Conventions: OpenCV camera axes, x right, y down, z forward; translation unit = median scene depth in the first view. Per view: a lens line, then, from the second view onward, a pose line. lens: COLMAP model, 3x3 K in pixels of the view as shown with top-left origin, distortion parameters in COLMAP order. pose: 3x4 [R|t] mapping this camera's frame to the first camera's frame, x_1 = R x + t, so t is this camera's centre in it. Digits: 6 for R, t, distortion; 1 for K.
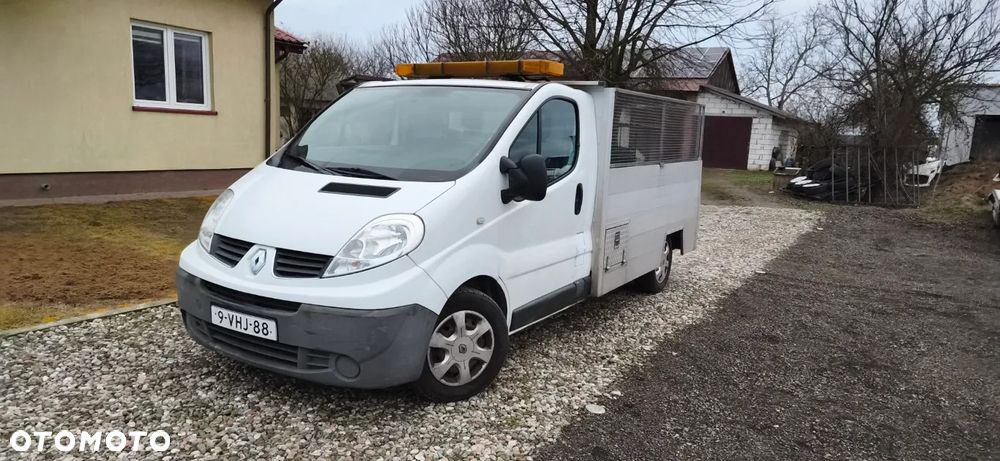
lens RADIAL K [[652.4, 0, 500.9], [0, 652.4, 238.7], [0, 0, 1]] dist [0.073344, -0.055730]
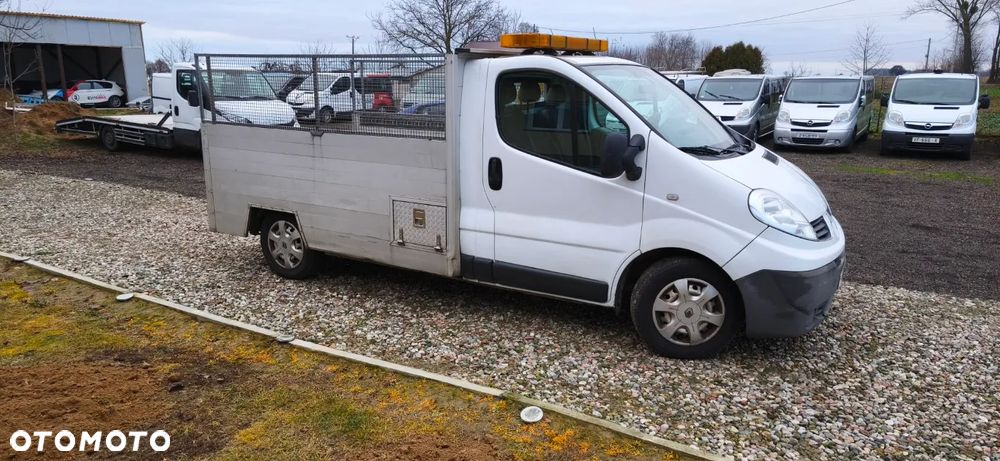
lens RADIAL K [[652.4, 0, 502.4], [0, 652.4, 226.5], [0, 0, 1]] dist [0.073344, -0.055730]
pose [[-0.020281, -0.266290, 0.963680, -1.085349], [0.157741, 0.950953, 0.266093, -0.271784], [-0.987272, 0.157409, 0.022719, 1.101314]]
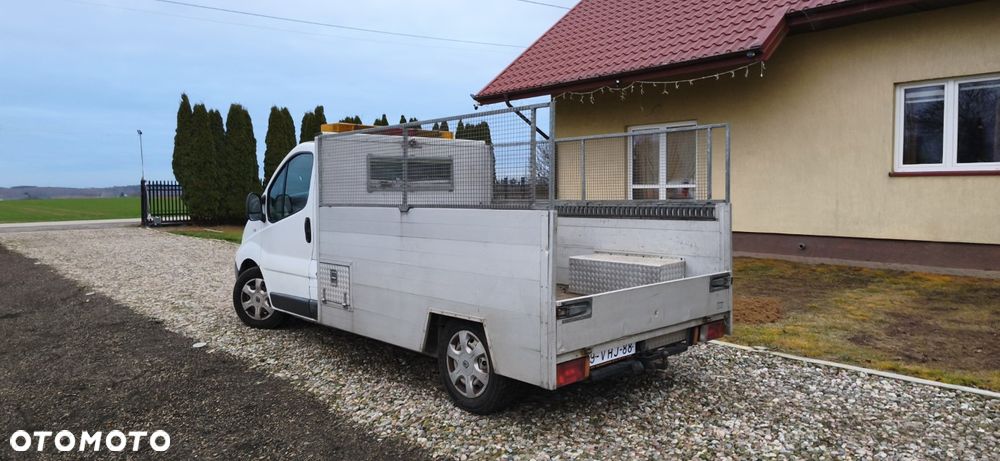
lens RADIAL K [[652.4, 0, 494.0], [0, 652.4, 216.8], [0, 0, 1]] dist [0.073344, -0.055730]
pose [[-0.278716, -0.000284, -0.960374, 1.139937], [-0.160722, 0.985911, 0.046352, -0.187608], [0.946829, 0.167272, -0.274835, 1.564420]]
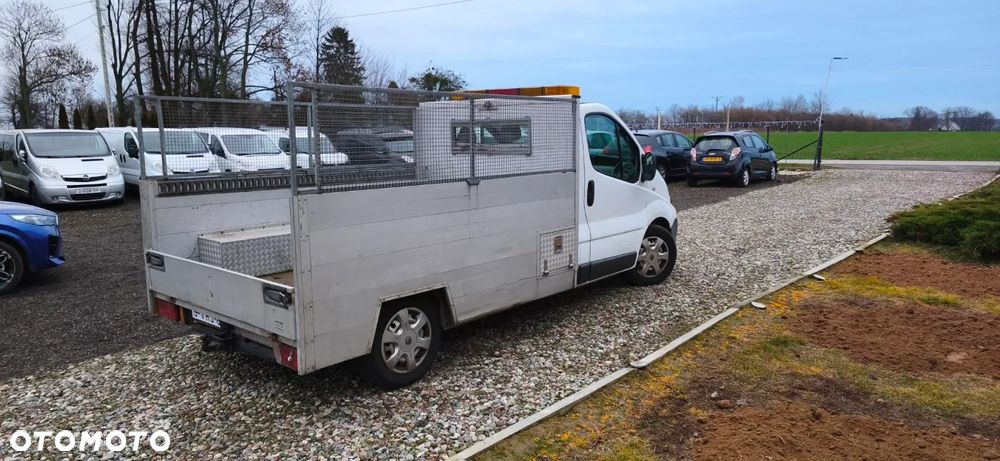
lens RADIAL K [[652.4, 0, 495.1], [0, 652.4, 226.2], [0, 0, 1]] dist [0.073344, -0.055730]
pose [[-0.985700, -0.057210, 0.158500, -0.218289], [-0.005460, 0.950952, 0.309292, -0.403559], [-0.168421, 0.304004, -0.937665, 2.249307]]
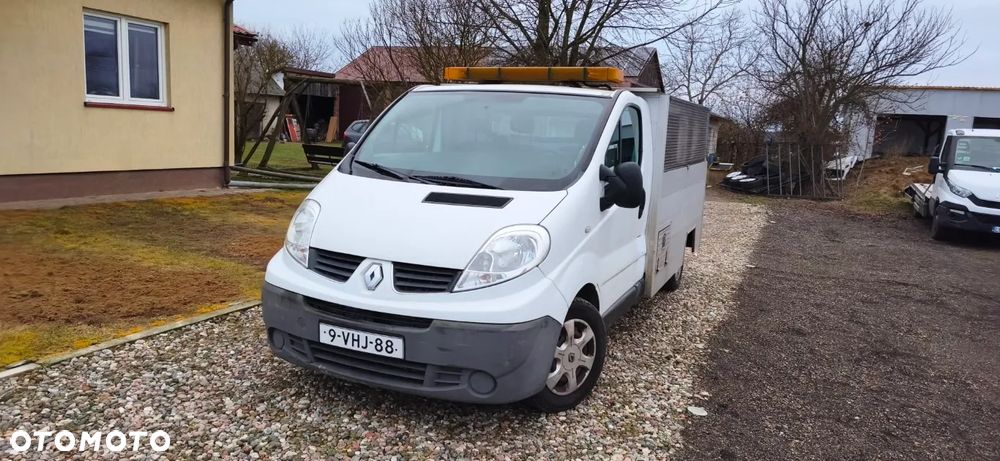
lens RADIAL K [[652.4, 0, 511.7], [0, 652.4, 223.4], [0, 0, 1]] dist [0.073344, -0.055730]
pose [[0.990424, -0.016476, 0.137070, -0.207387], [0.018281, 0.999762, -0.011918, -0.019367], [-0.136841, 0.014309, 0.990490, 0.013646]]
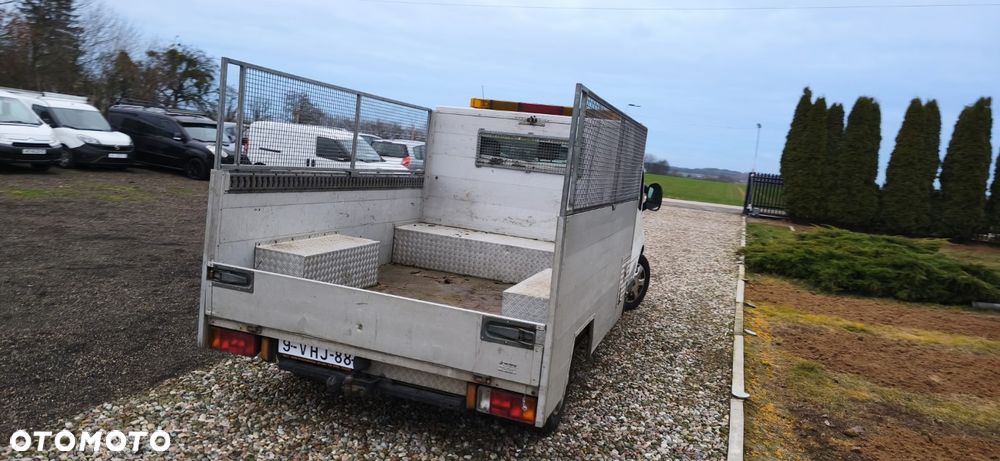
lens RADIAL K [[652.4, 0, 503.2], [0, 652.4, 227.8], [0, 0, 1]] dist [0.073344, -0.055730]
pose [[-0.963703, -0.120080, -0.238447, 0.295982], [-0.182468, 0.948228, 0.259942, -0.351942], [0.194888, 0.294016, -0.935721, 2.168434]]
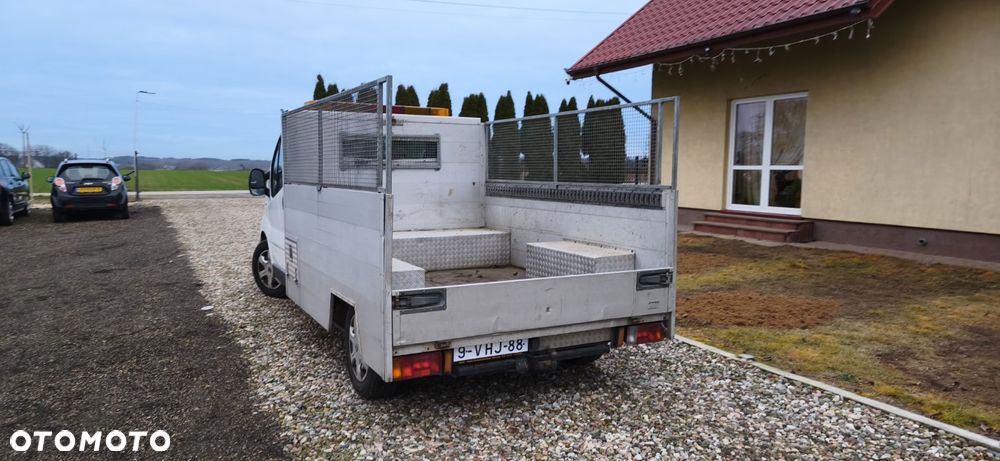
lens RADIAL K [[652.4, 0, 485.7], [0, 652.4, 242.7], [0, 0, 1]] dist [0.073344, -0.055730]
pose [[-0.515303, 0.051434, -0.855463, 0.956187], [-0.168882, 0.972530, 0.160201, -0.245800], [0.840203, 0.227024, -0.492462, 1.849453]]
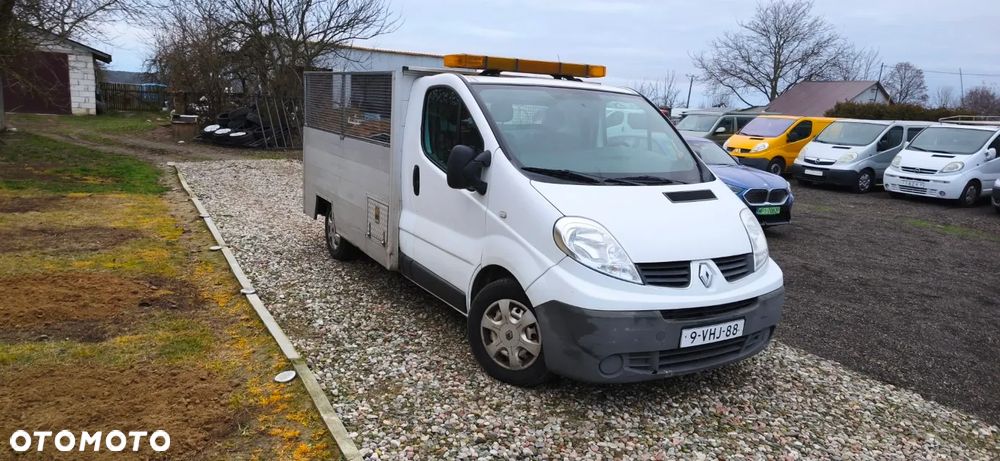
lens RADIAL K [[652.4, 0, 490.3], [0, 652.4, 234.3], [0, 0, 1]] dist [0.073344, -0.055730]
pose [[0.482392, -0.188182, 0.855503, -1.001654], [0.109024, 0.981956, 0.154522, -0.162927], [-0.869144, 0.018730, 0.494204, 0.539064]]
